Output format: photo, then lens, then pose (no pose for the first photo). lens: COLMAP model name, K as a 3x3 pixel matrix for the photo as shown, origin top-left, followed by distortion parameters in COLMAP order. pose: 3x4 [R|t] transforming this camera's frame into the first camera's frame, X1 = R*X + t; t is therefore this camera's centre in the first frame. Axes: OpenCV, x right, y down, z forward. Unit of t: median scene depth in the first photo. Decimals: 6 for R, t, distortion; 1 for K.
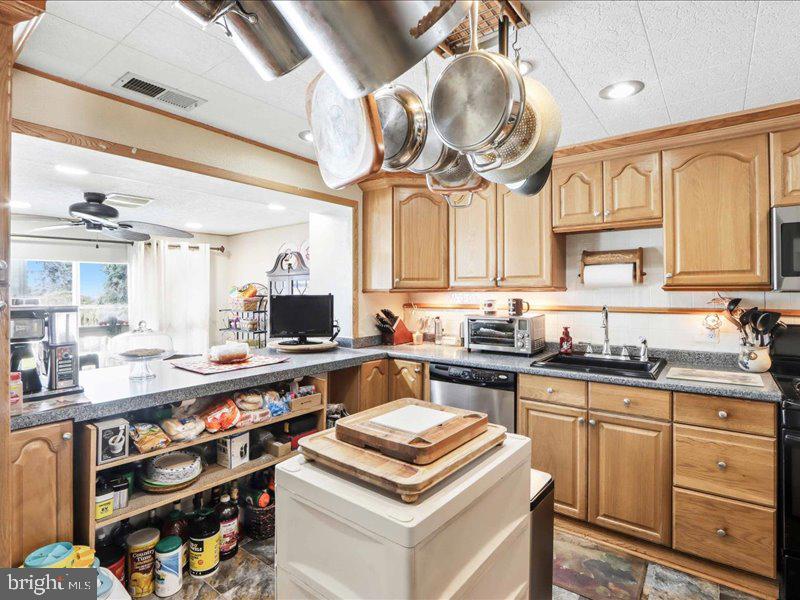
lens RADIAL K [[423.3, 0, 391.6], [0, 423.3, 286.9], [0, 0, 1]] dist [-0.016362, 0.000832]
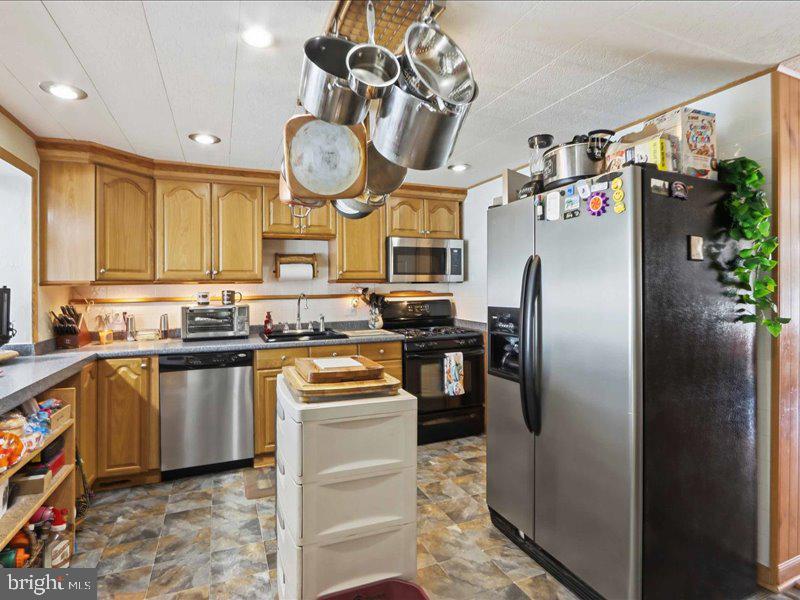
lens RADIAL K [[423.3, 0, 391.6], [0, 423.3, 286.9], [0, 0, 1]] dist [-0.016362, 0.000832]
pose [[0.506239, -0.003073, 0.862388, -0.502046], [-0.001301, 0.999990, 0.004327, 0.014560], [-0.862392, -0.003313, 0.506230, 0.037634]]
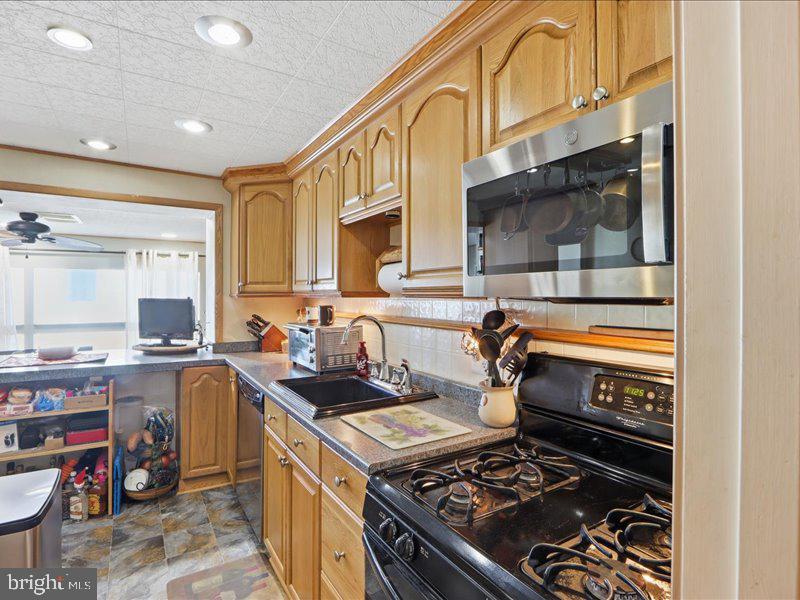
lens RADIAL K [[419.7, 0, 386.0], [0, 419.7, 298.3], [0, 0, 1]] dist [0.001373, 0.000610]
pose [[0.931391, 0.008767, -0.363914, 0.758258], [-0.002657, 0.999847, 0.017287, -0.001033], [0.364009, -0.015134, 0.931272, 0.270387]]
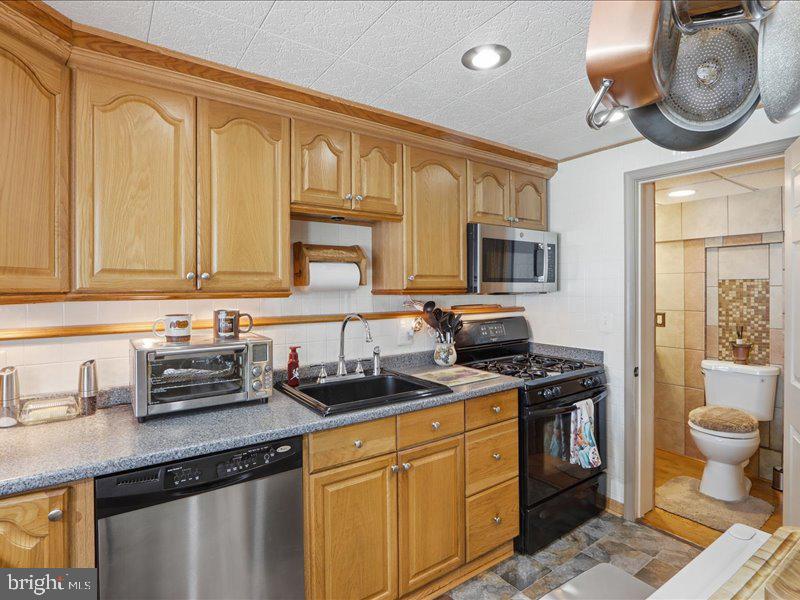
lens RADIAL K [[421.6, 0, 394.4], [0, 421.6, 288.9], [0, 0, 1]] dist [-0.015215, 0.000512]
pose [[0.295111, -0.001373, 0.955462, -0.215288], [-0.005151, 0.999982, 0.003027, -0.005382], [-0.955449, -0.005815, 0.295098, 0.637752]]
